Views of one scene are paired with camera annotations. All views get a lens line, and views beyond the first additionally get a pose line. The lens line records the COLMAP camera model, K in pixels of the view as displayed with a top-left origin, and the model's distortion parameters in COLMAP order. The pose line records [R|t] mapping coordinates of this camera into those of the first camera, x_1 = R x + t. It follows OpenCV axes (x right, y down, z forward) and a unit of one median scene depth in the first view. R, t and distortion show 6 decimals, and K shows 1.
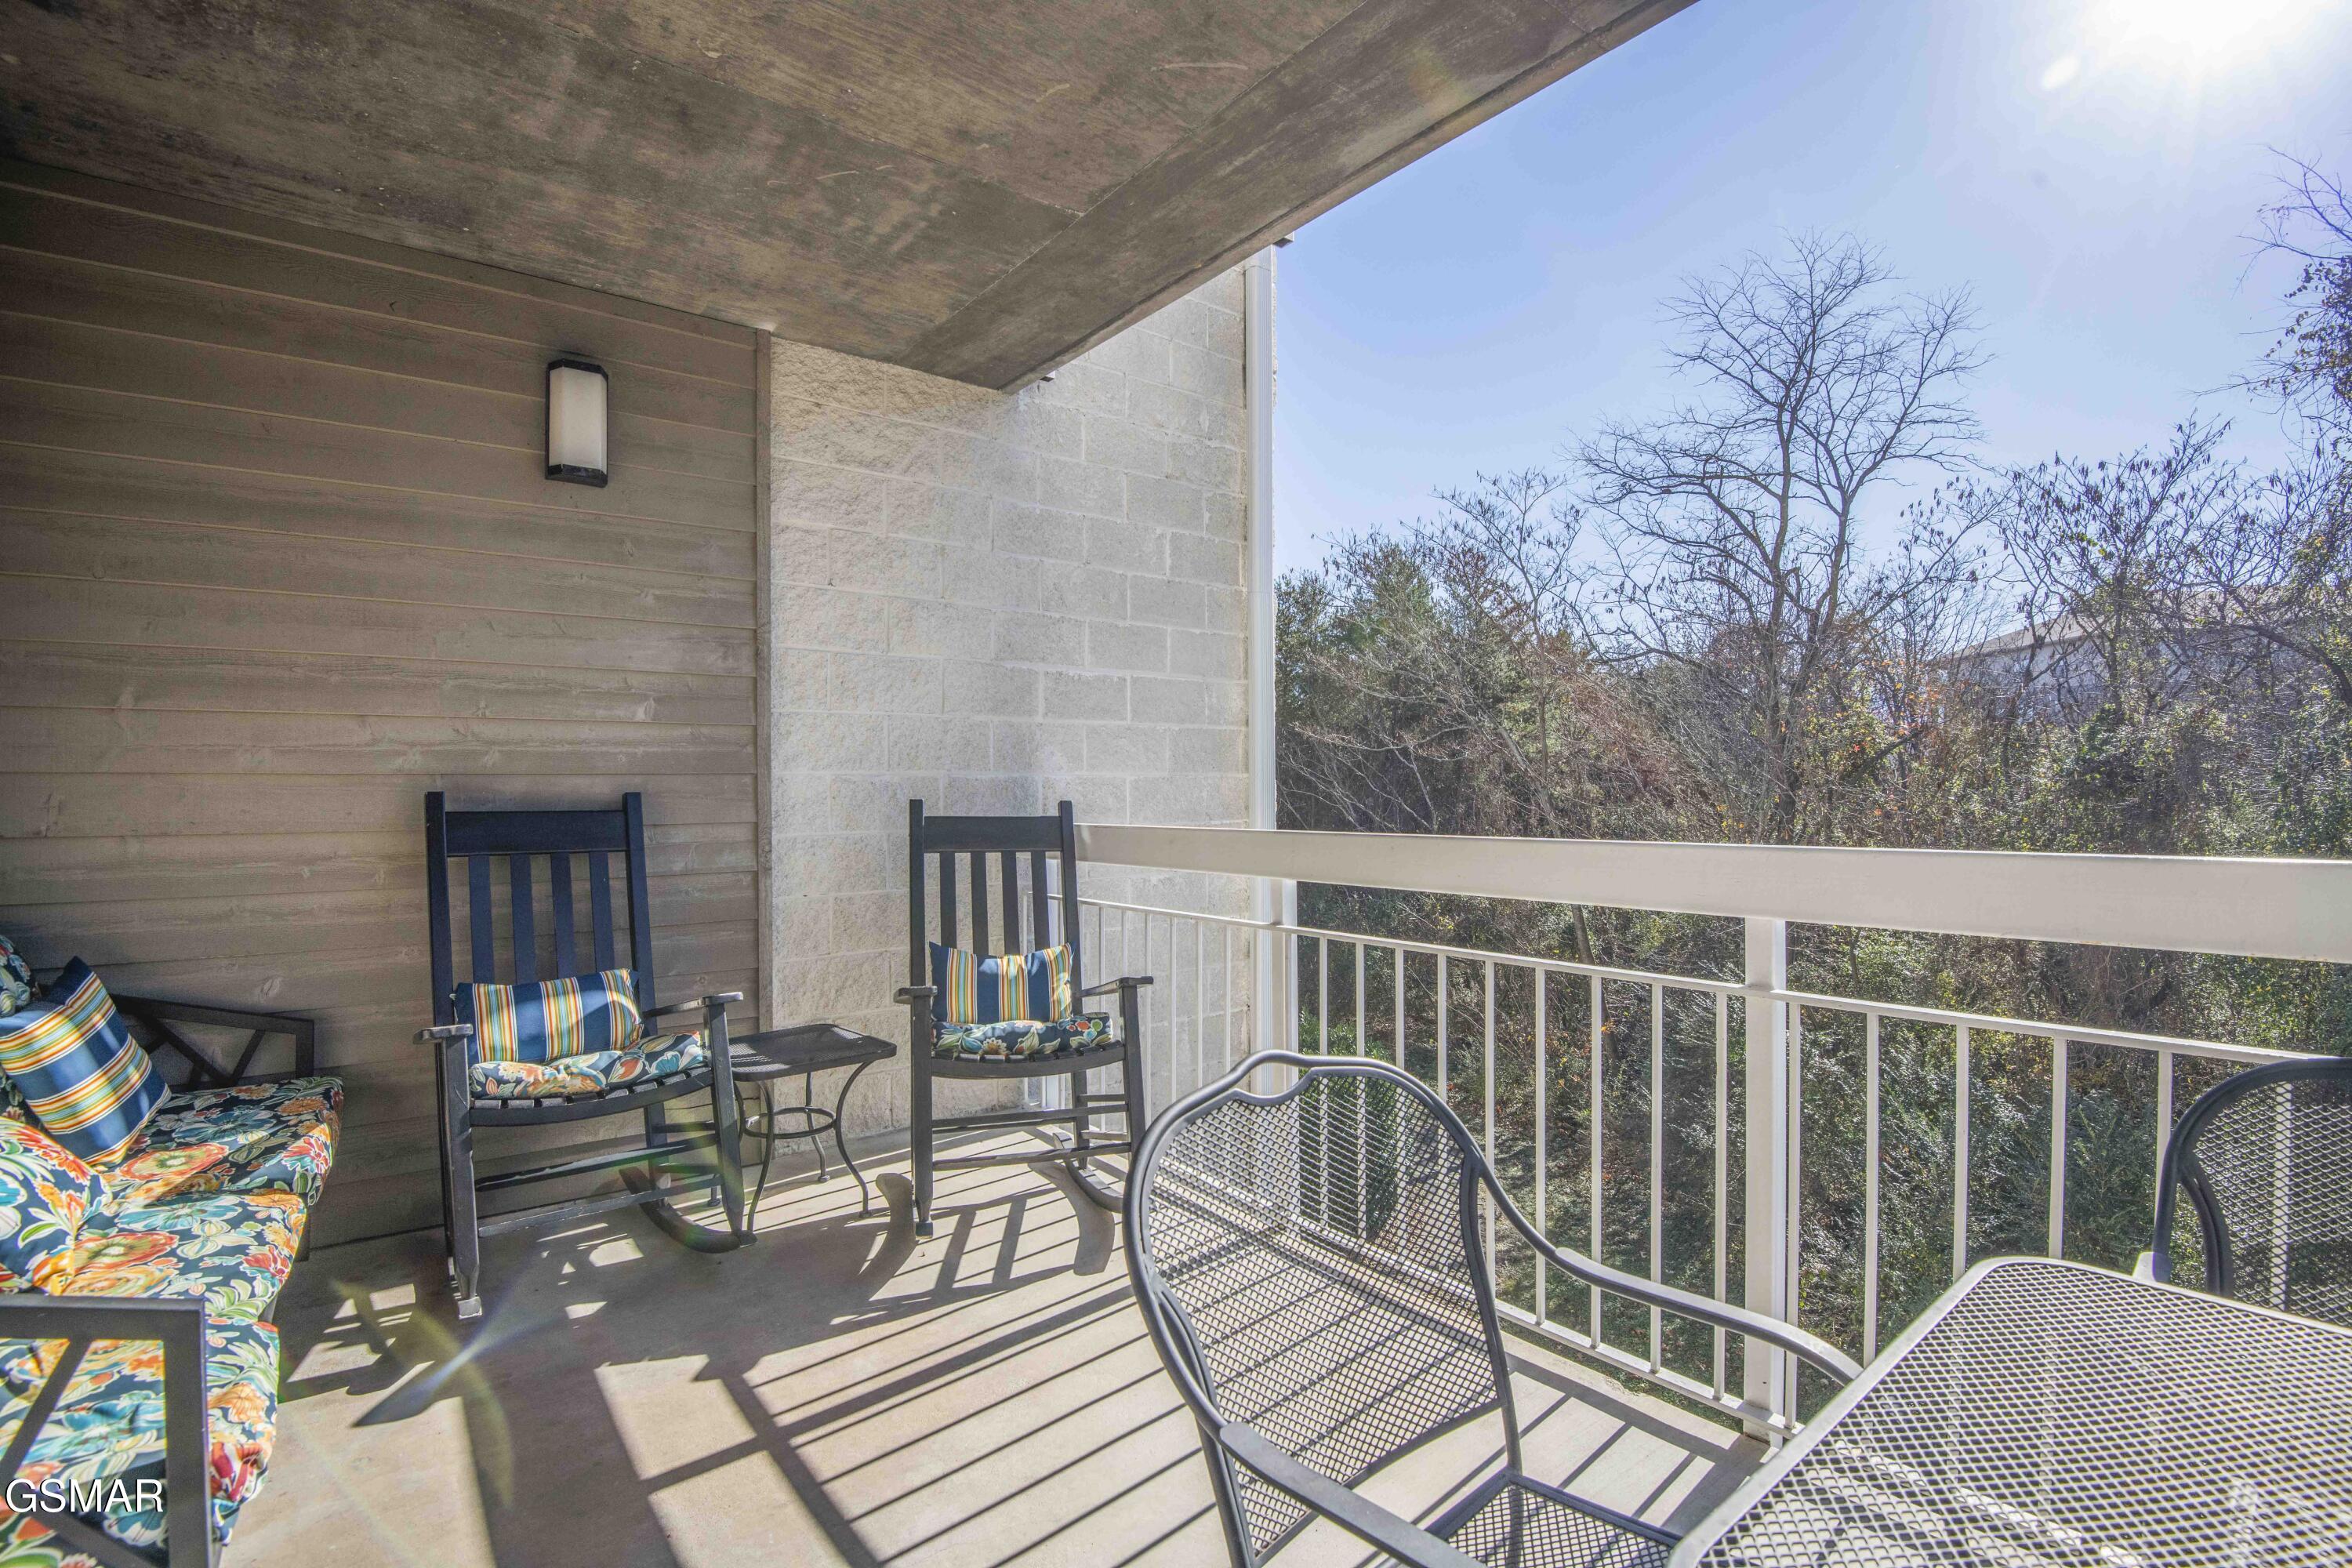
lens RADIAL K [[967.4, 0, 1177.6], [0, 967.4, 797.3], [0, 0, 1]] dist [0.000016, -0.011959]
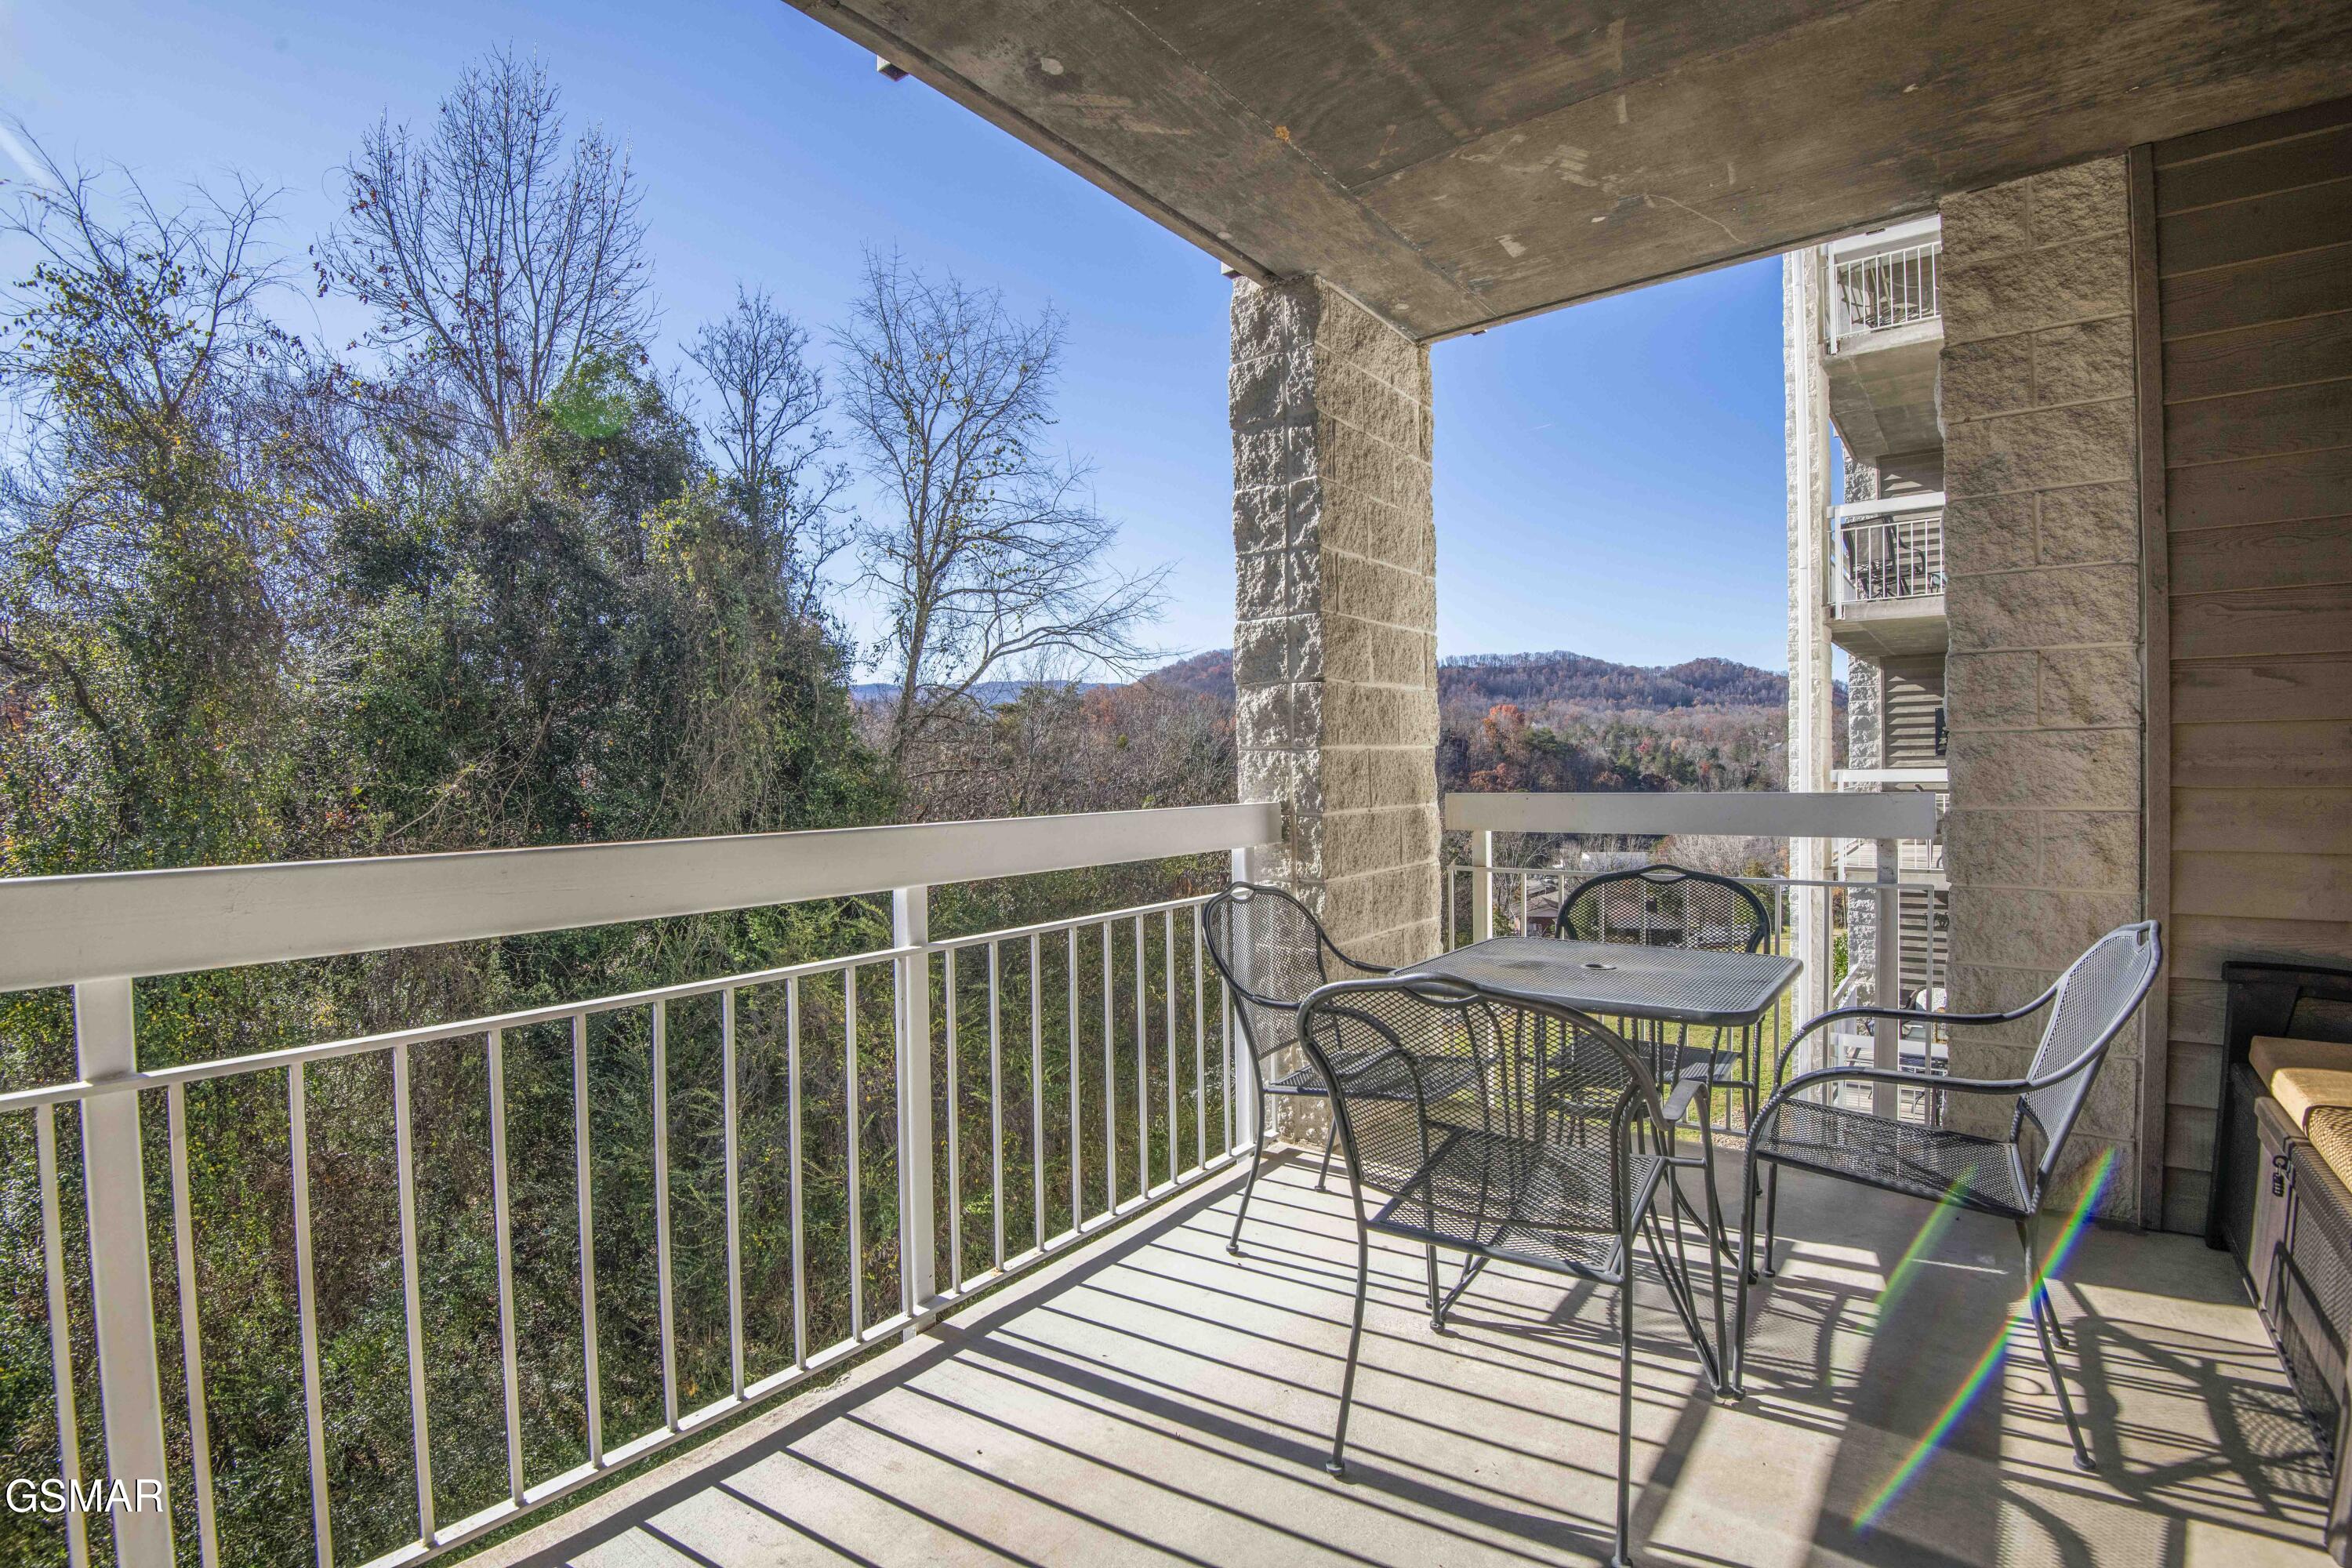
lens RADIAL K [[1090.4, 0, 1186.3], [0, 1090.4, 784.3], [0, 0, 1]] dist [-0.003630, -0.022126]
pose [[-0.310601, 0.021778, 0.950291, -0.706053], [0.016228, 0.999713, -0.017607, 0.022772], [-0.950402, 0.009952, -0.310865, 0.973756]]
